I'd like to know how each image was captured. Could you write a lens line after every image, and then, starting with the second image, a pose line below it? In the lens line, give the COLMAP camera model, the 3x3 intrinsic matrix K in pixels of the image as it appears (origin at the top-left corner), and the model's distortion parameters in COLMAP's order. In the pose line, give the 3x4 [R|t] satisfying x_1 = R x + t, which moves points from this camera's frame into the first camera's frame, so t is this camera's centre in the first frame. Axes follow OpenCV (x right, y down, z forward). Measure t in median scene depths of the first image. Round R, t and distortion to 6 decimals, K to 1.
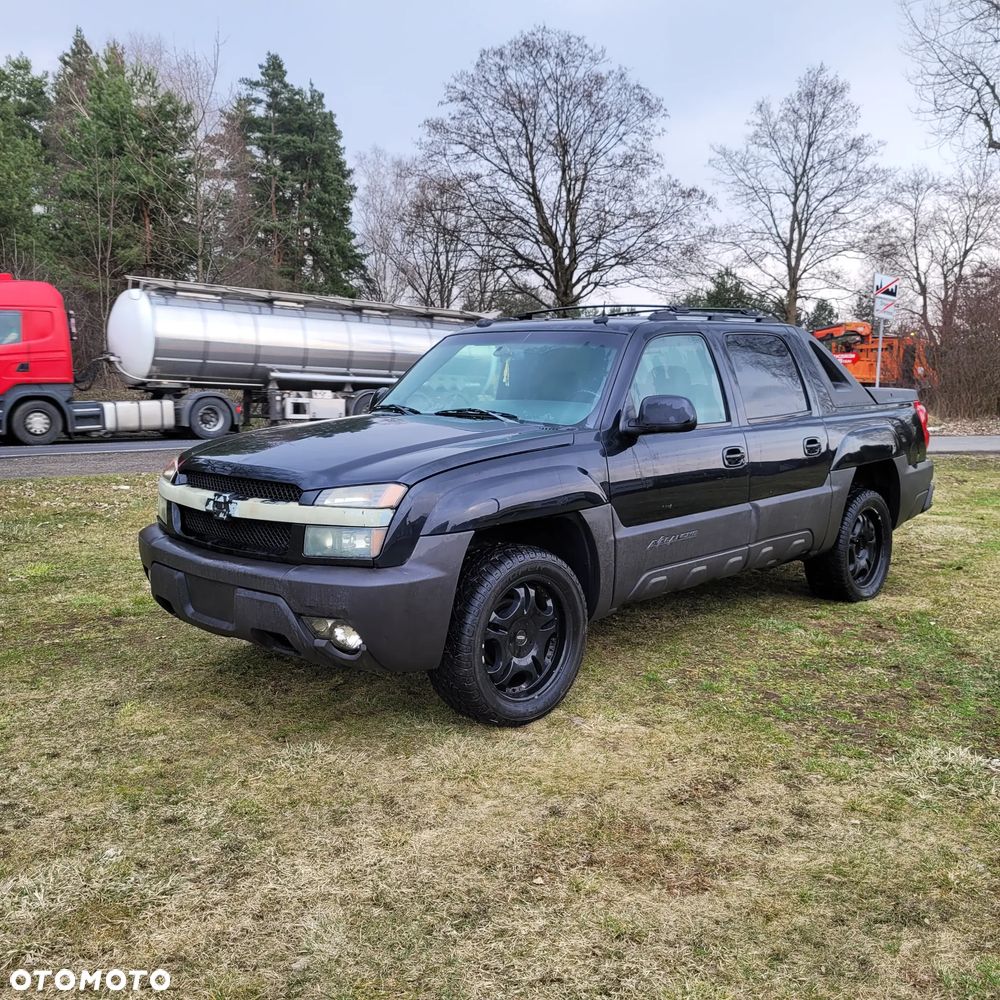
lens RADIAL K [[1022.6, 0, 500.3], [0, 1022.6, 501.9], [0, 0, 1]] dist [0.035740, 0.000000]
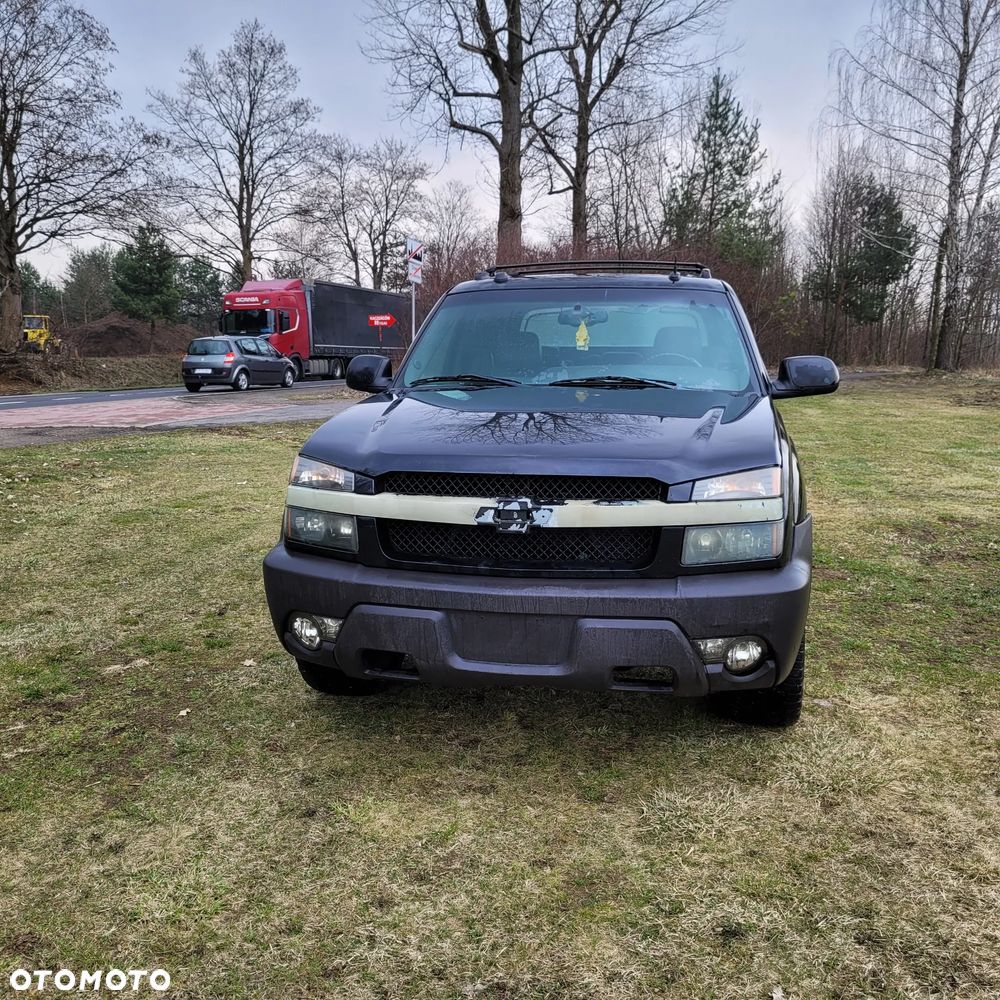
lens RADIAL K [[1022.6, 0, 509.2], [0, 1022.6, 502.5], [0, 0, 1]] dist [0.035740, 0.000000]
pose [[0.837942, -0.095759, 0.537293, -0.532873], [0.075998, 0.995368, 0.058876, -0.039188], [-0.540442, -0.008501, 0.841338, 0.290945]]
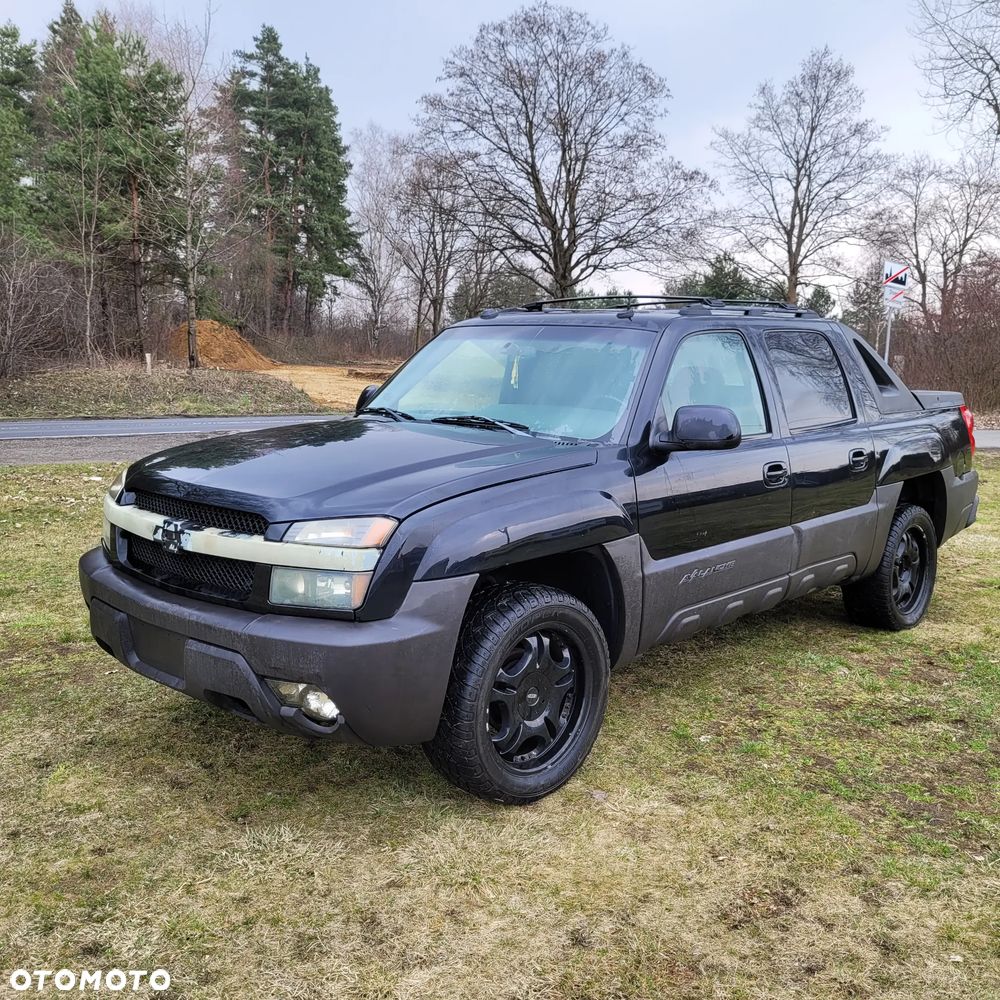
lens RADIAL K [[1022.6, 0, 510.0], [0, 1022.6, 492.7], [0, 0, 1]] dist [0.035740, 0.000000]
pose [[0.999792, 0.012200, 0.016338, -0.010879], [-0.012350, 0.999882, 0.009089, -0.032695], [-0.016225, -0.009289, 0.999825, 0.133349]]
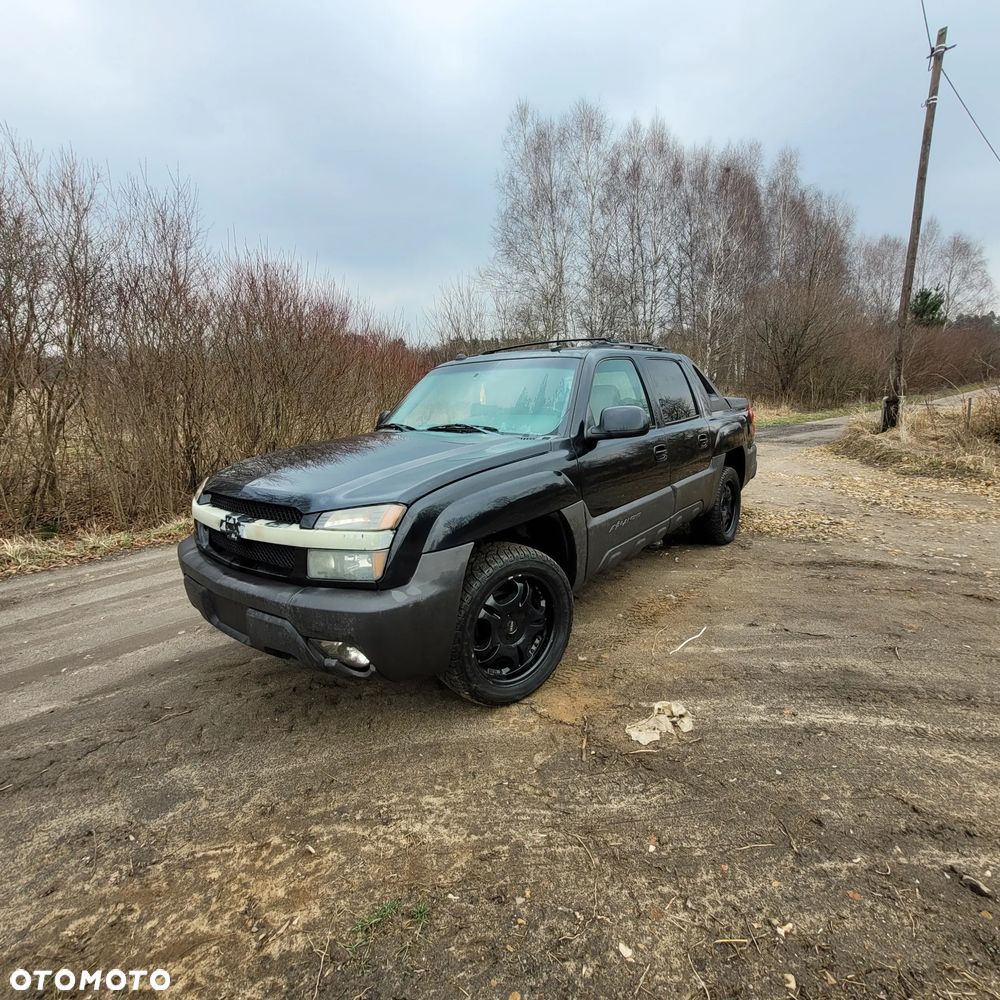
lens RADIAL K [[528.5, 0, 503.7], [0, 528.5, 507.2], [0, 0, 1]] dist [-0.000927, -0.005856]
pose [[0.995532, -0.055864, 0.076130, -0.025105], [0.050242, 0.996002, 0.073866, -0.033927], [-0.079952, -0.069711, 0.994358, 0.340709]]
